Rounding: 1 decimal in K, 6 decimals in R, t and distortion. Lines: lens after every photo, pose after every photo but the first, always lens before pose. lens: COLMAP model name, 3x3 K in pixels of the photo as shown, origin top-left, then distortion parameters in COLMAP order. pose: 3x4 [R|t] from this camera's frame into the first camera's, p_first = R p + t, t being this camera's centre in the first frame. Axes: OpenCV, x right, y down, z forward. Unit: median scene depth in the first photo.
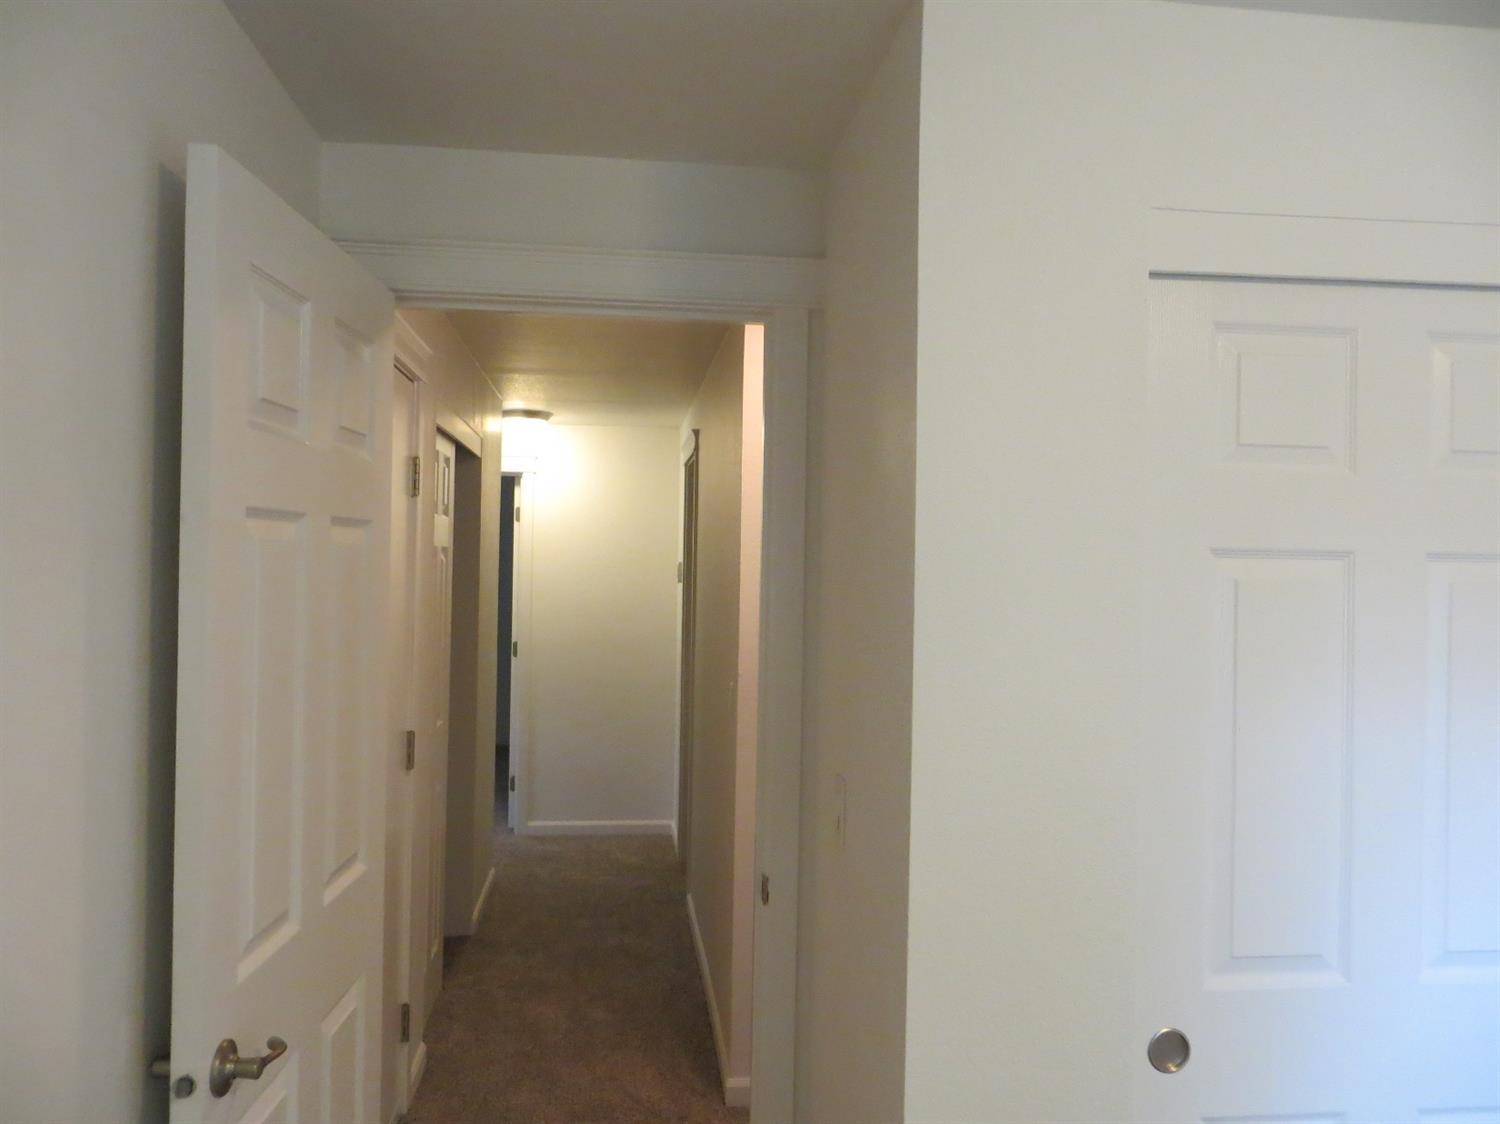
lens RADIAL K [[1111.6, 0, 750.0], [0, 1111.6, 562.0], [0, 0, 1]] dist [-0.034272, 0.005570]
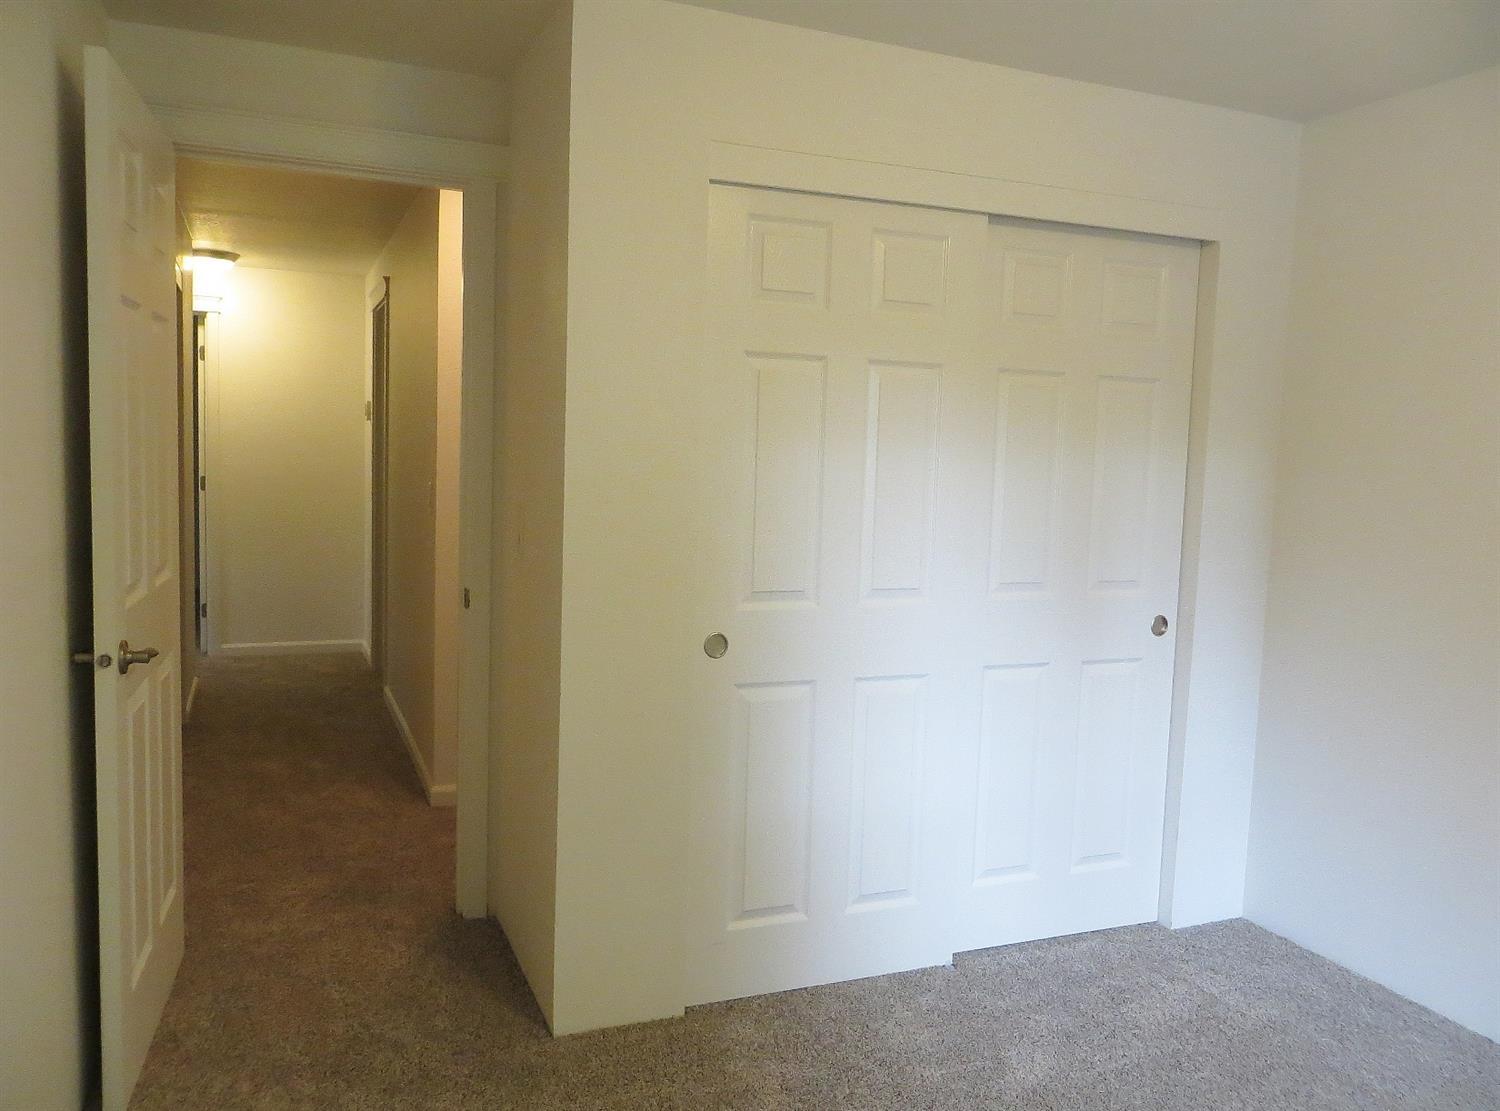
lens RADIAL K [[1133.7, 0, 750.0], [0, 1133.7, 555.5], [0, 0, 1]] dist [-0.035204, 0.005751]
pose [[0.960073, -0.010061, 0.279567, -0.028327], [-0.019032, 0.994689, 0.101153, 0.057950], [-0.279100, -0.102435, 0.954783, -0.319074]]
